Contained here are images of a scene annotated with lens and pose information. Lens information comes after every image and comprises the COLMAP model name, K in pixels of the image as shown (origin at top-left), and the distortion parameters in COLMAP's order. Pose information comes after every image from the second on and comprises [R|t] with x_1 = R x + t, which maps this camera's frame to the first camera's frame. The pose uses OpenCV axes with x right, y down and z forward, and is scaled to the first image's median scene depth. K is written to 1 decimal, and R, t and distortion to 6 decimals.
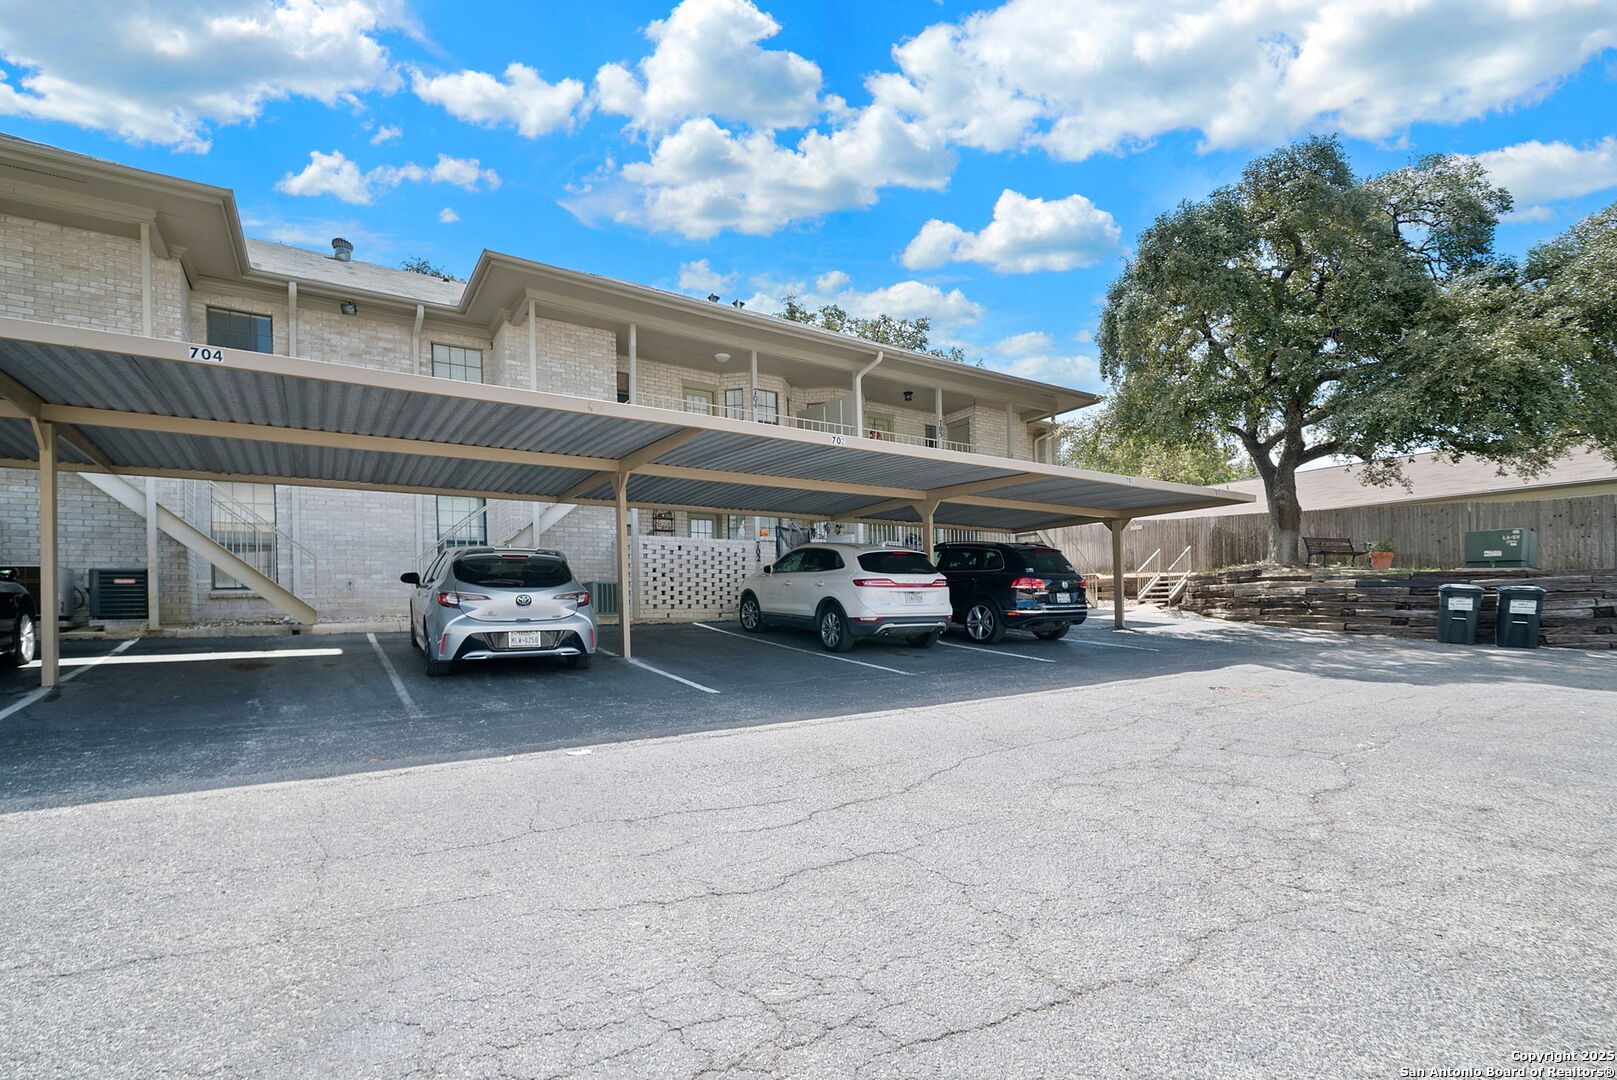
lens RADIAL K [[734.4, 0, 808.9], [0, 734.4, 580.2], [0, 0, 1]] dist [-0.000840, -0.000365]
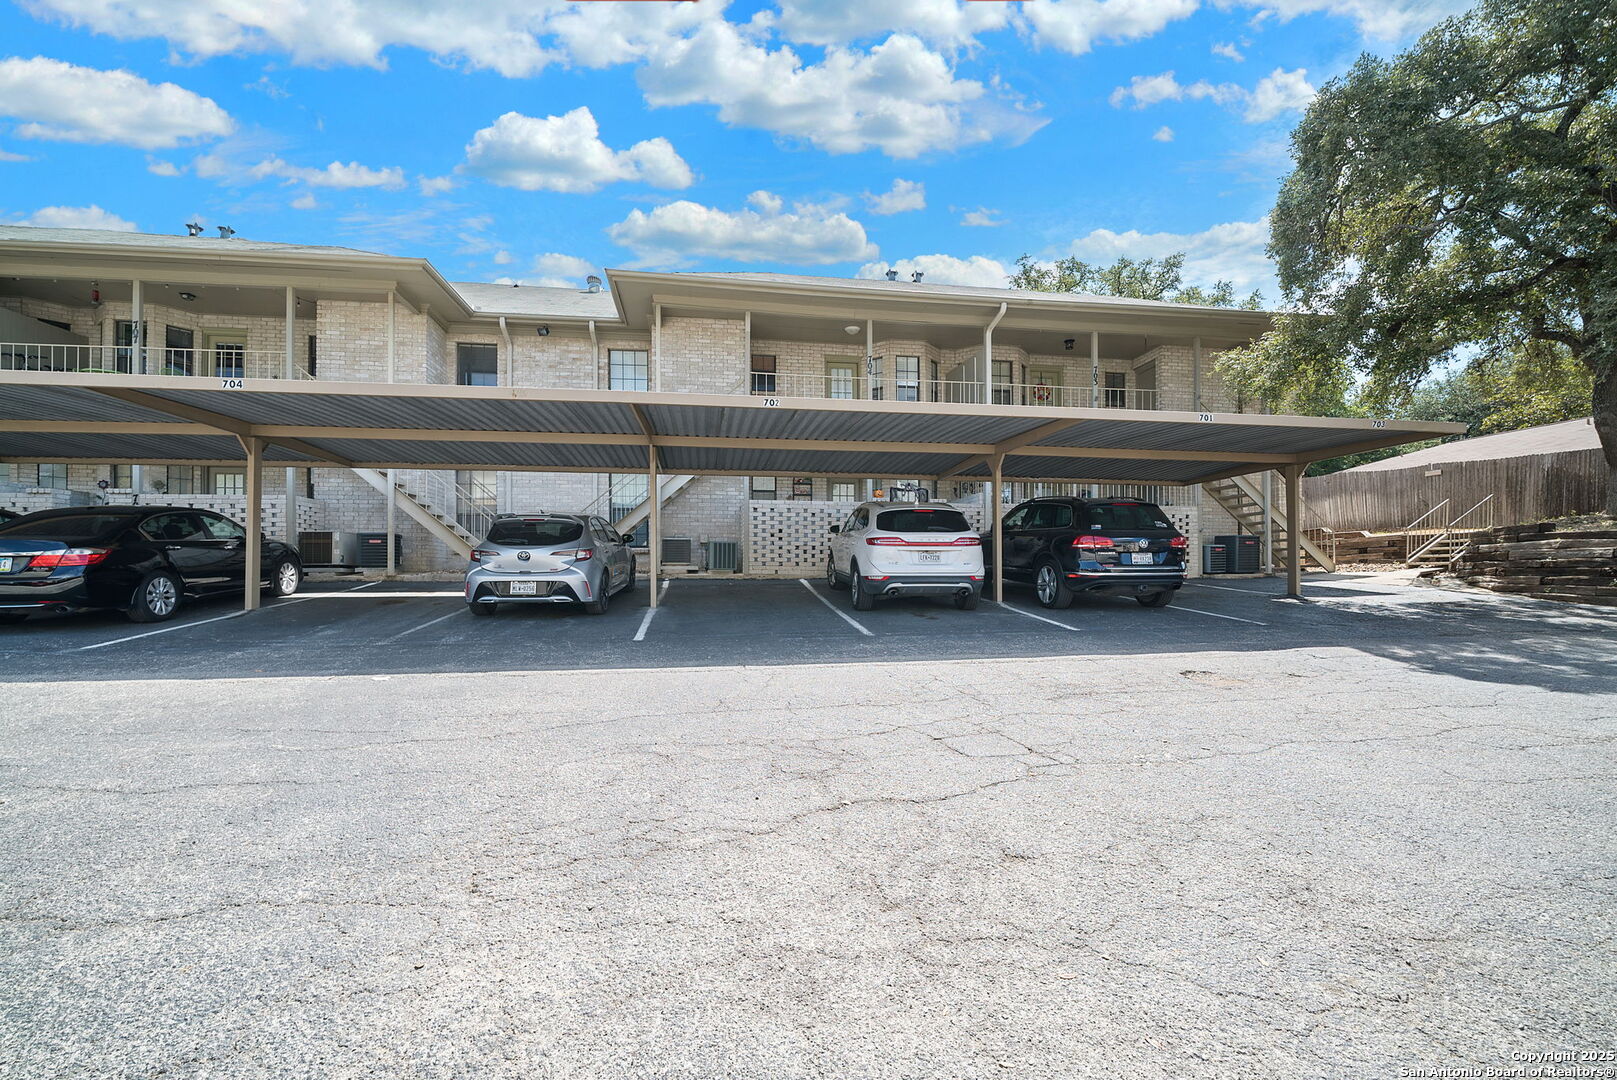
lens RADIAL K [[684.5, 0, 808.5], [0, 684.5, 540.0], [0, 0, 1]] dist [-0.001700, -0.000040]
pose [[0.909648, -0.003030, -0.415370, 0.294717], [0.002427, 0.999995, -0.001981, 0.002491], [0.415374, 0.000794, 0.909651, 0.092081]]
